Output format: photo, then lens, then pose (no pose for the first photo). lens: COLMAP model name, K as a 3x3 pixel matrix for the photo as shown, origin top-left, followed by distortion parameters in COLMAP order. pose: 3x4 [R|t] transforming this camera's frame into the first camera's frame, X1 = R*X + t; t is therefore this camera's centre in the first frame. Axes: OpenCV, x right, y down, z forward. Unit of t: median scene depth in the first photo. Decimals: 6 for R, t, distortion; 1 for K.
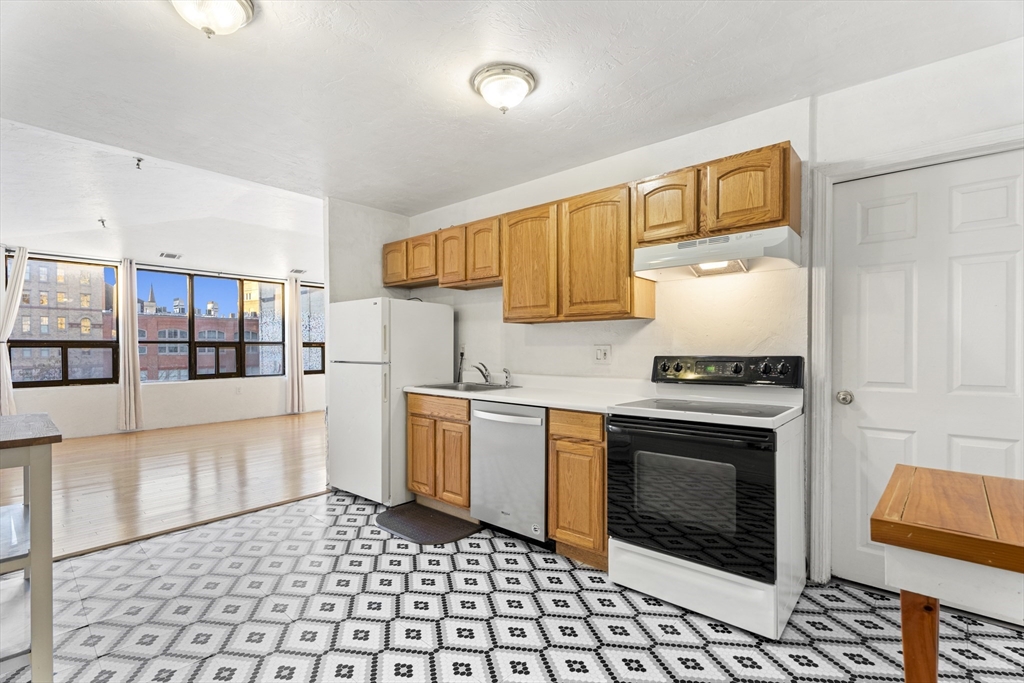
lens RADIAL K [[465.2, 0, 512.2], [0, 465.2, 353.4], [0, 0, 1]] dist [-0.000381, -0.001920]
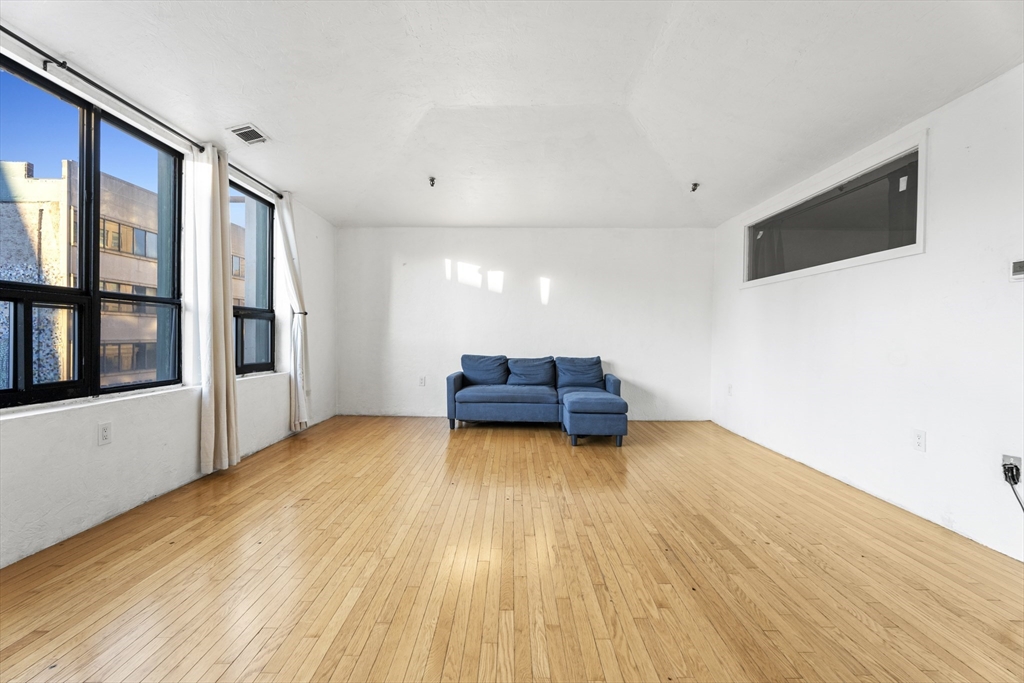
lens RADIAL K [[455.8, 0, 514.0], [0, 455.8, 340.7], [0, 0, 1]] dist [0.000185, -0.001042]
pose [[0.755630, 0.005938, 0.654971, -1.536867], [-0.007638, 0.999971, -0.000254, 0.024726], [-0.654954, -0.004810, 0.755654, 1.470248]]
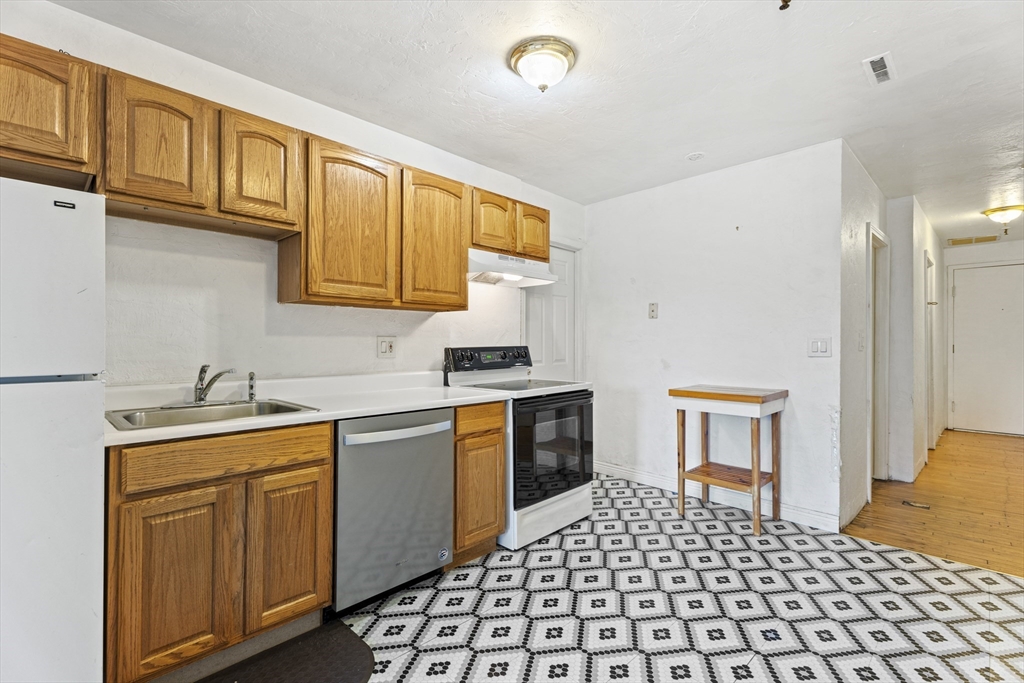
lens RADIAL K [[455.8, 0, 514.0], [0, 455.8, 340.7], [0, 0, 1]] dist [0.000185, -0.001042]
pose [[0.058765, 0.005670, 0.998256, -0.707442], [0.011307, 0.999916, -0.006345, -0.001379], [-0.998208, 0.011661, 0.058696, 0.754998]]
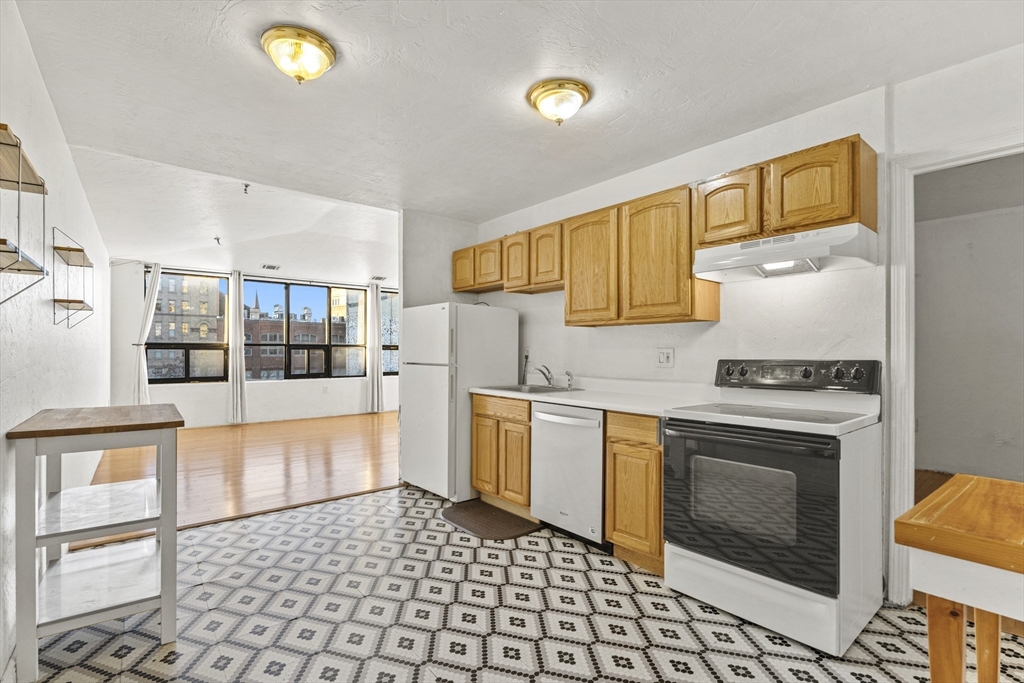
lens RADIAL K [[474.1, 0, 511.9], [0, 474.1, 350.6], [0, 0, 1]] dist [-0.020508, 0.000428]
pose [[0.986953, 0.003368, -0.160971, 0.037504], [-0.005517, 0.999902, -0.012900, 0.002203], [0.160912, 0.013619, 0.986875, -0.039476]]
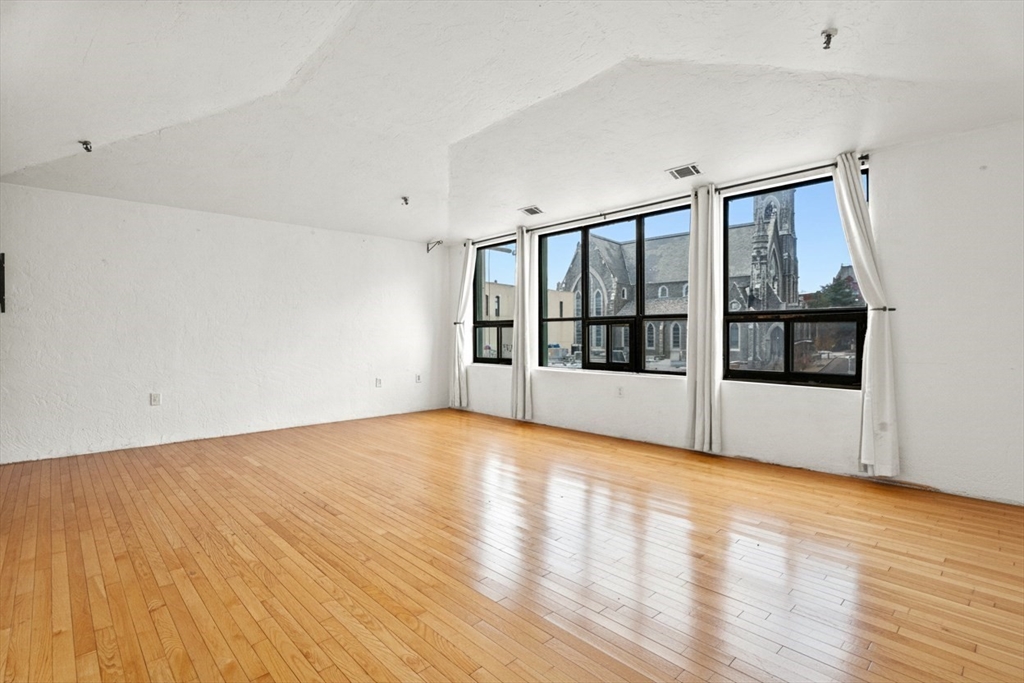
lens RADIAL K [[475.8, 0, 512.0], [0, 475.8, 341.5], [0, 0, 1]] dist [0.000253, -0.013699]
pose [[-0.078652, 0.018000, -0.996740, 0.196786], [-0.007241, 0.999800, 0.018627, -0.003069], [0.996876, 0.008683, -0.078506, 2.386025]]
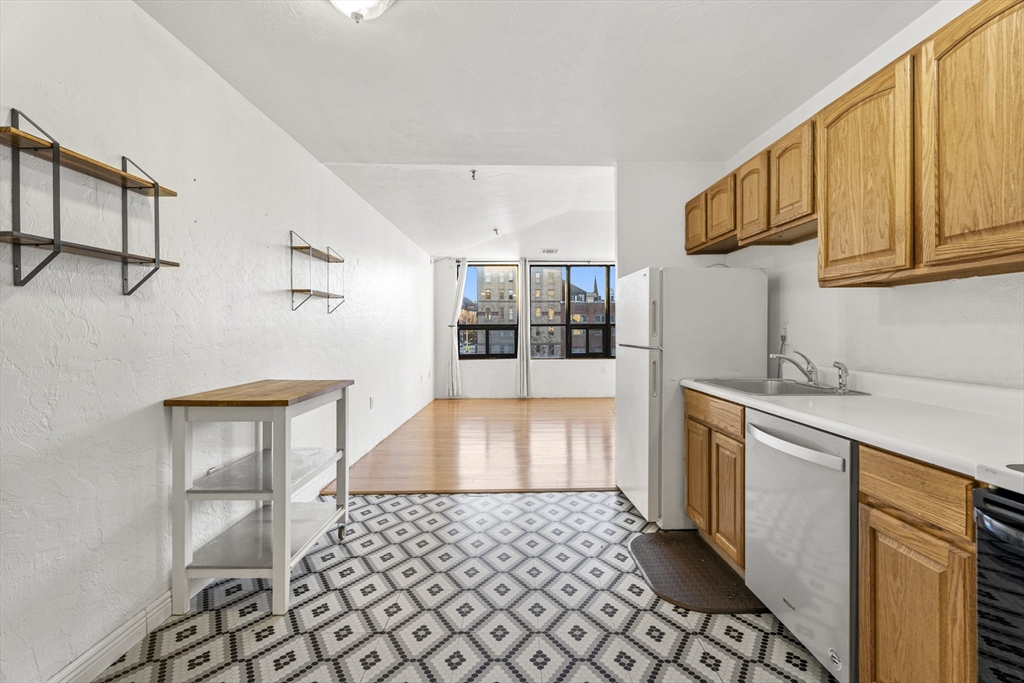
lens RADIAL K [[470.1, 0, 515.9], [0, 470.1, 331.7], [0, 0, 1]] dist [0.001194, -0.000057]
pose [[0.675640, 0.000983, -0.737231, 0.189483], [-0.006882, 0.999964, -0.004973, -0.001915], [0.737199, 0.008433, 0.675623, 0.318357]]
